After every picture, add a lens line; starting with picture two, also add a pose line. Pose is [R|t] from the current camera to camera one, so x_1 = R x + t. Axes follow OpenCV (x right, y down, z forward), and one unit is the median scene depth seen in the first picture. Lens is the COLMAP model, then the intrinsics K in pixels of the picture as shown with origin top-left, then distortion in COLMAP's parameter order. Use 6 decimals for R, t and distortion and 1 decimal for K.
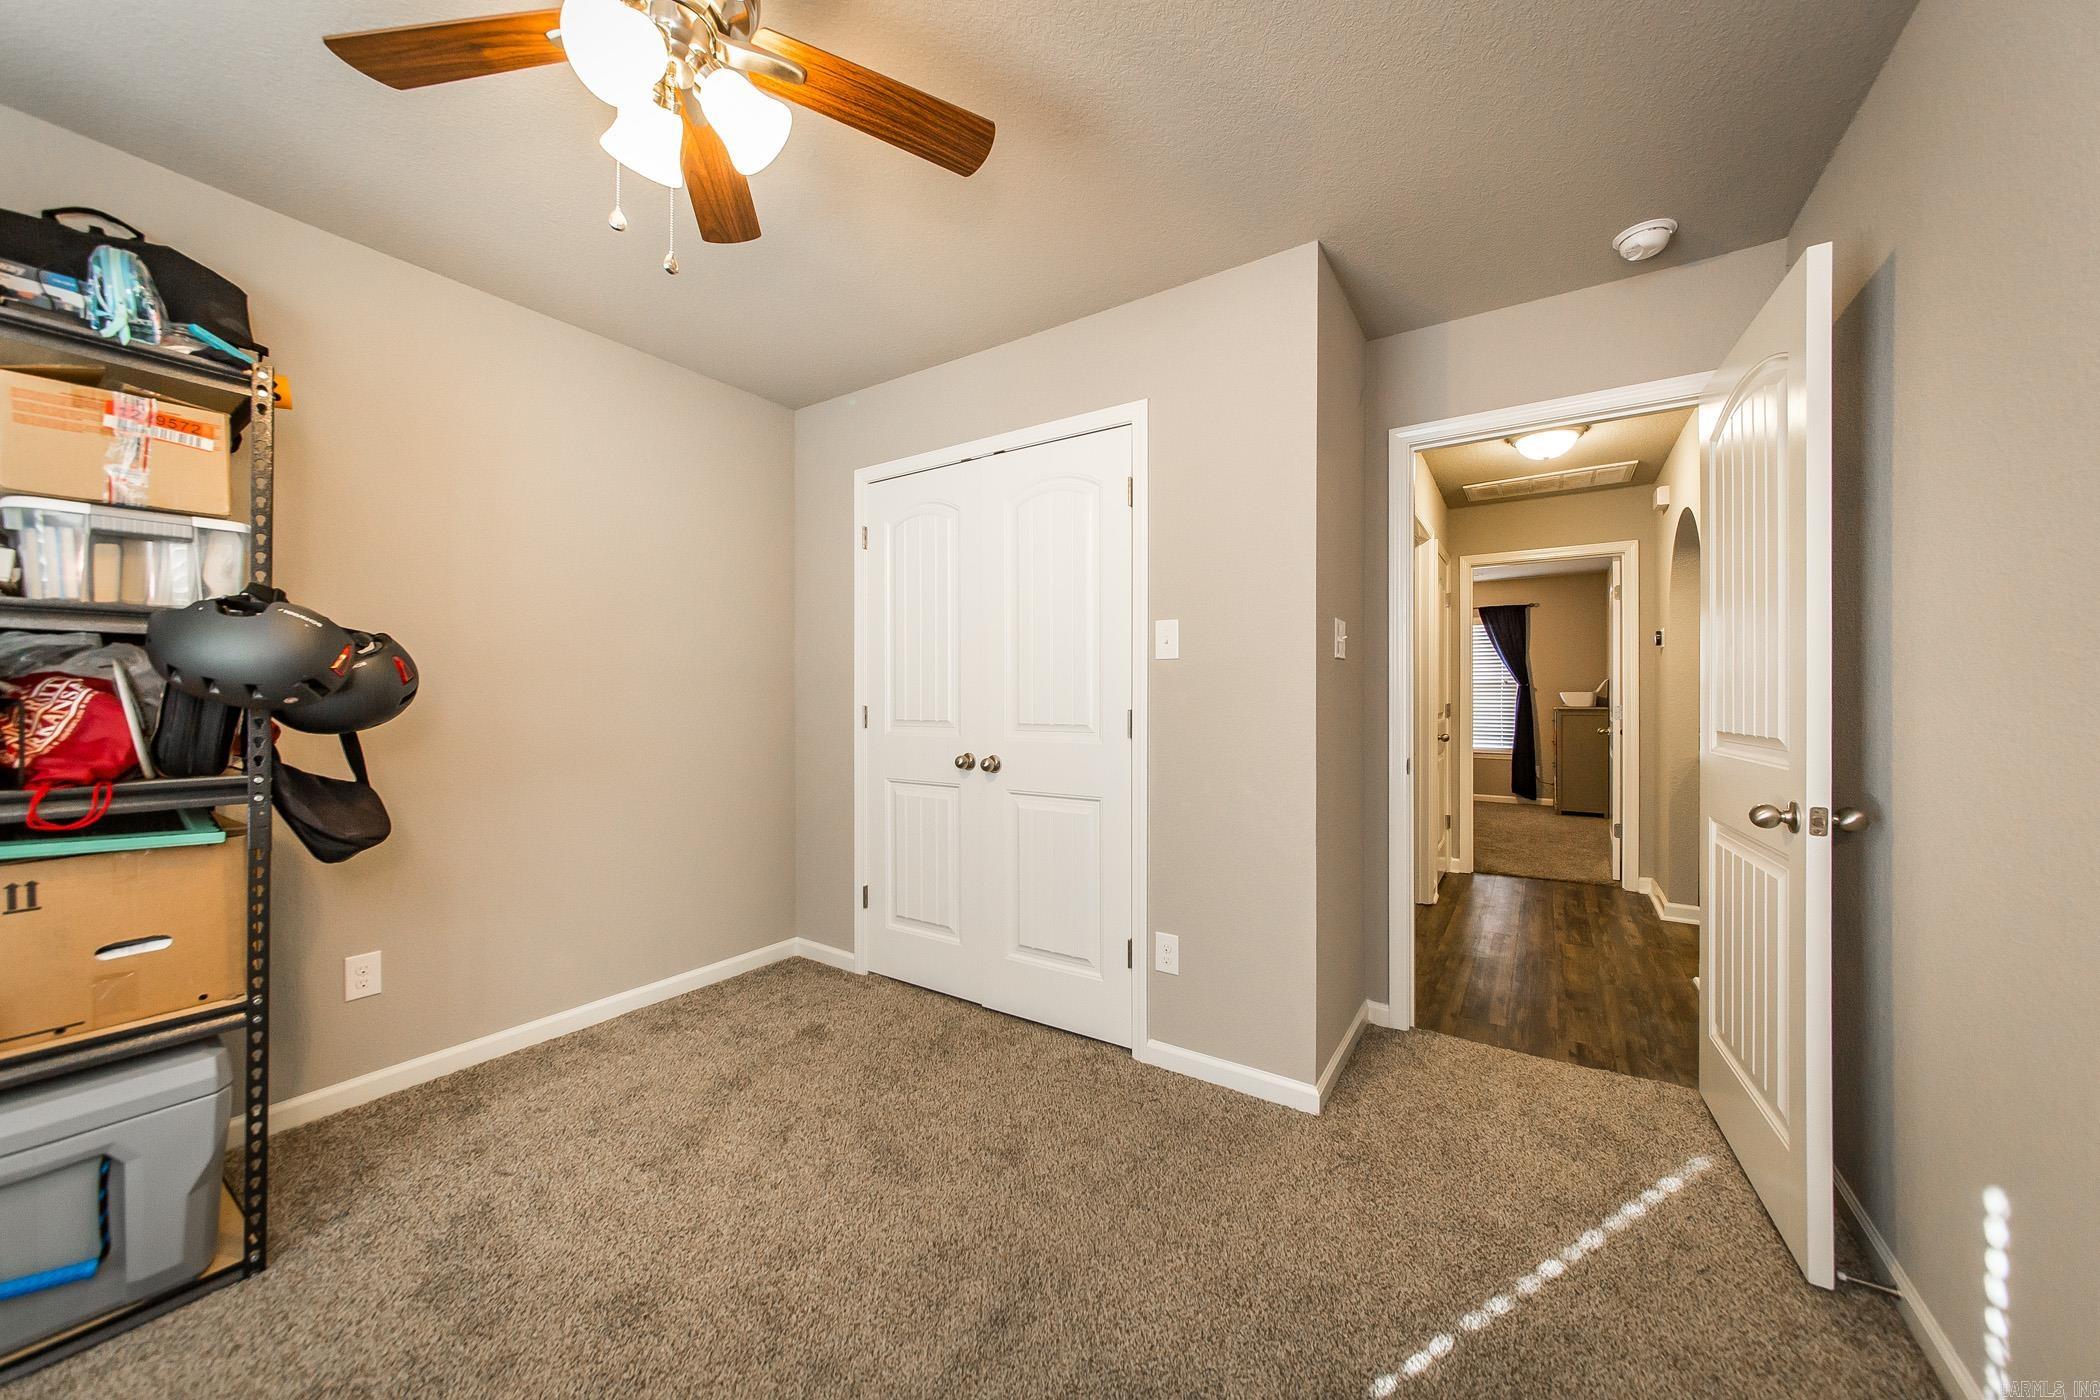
lens RADIAL K [[752.4, 0, 1038.4], [0, 752.4, 695.6], [0, 0, 1]] dist [-0.000993, -0.000095]
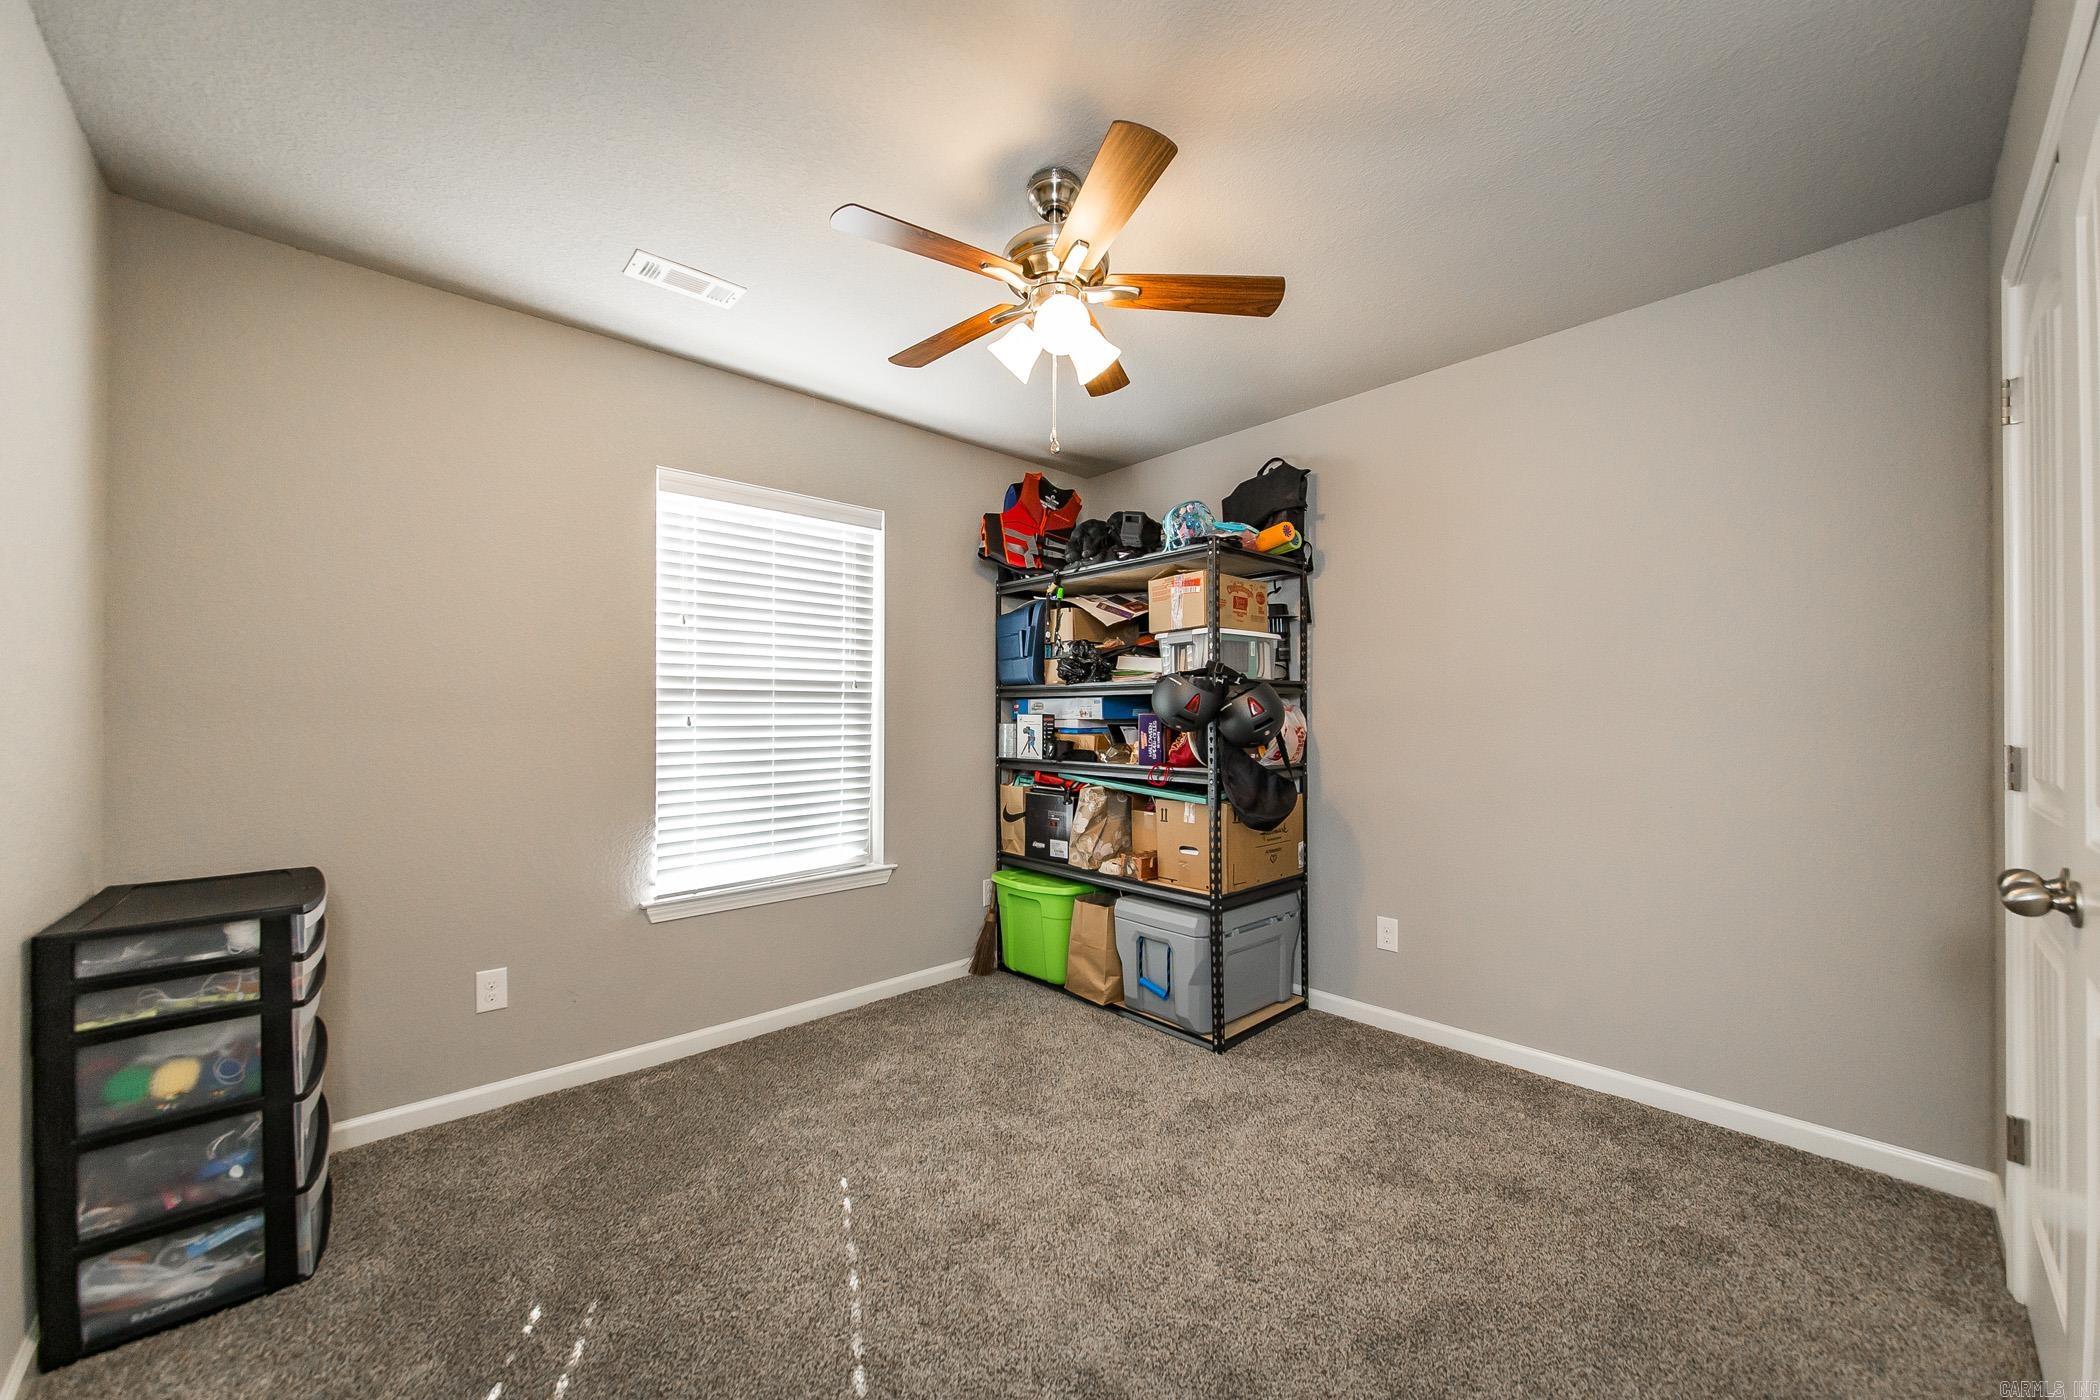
lens RADIAL K [[769.1, 0, 1050.0], [0, 769.1, 700.0], [0, 0, 1]] dist [-0.000905, 0.000002]
pose [[-0.224548, -0.034095, -0.973866, 0.578799], [0.002039, 0.999369, -0.035458, 0.006220], [0.974461, -0.009947, -0.224337, 0.735563]]
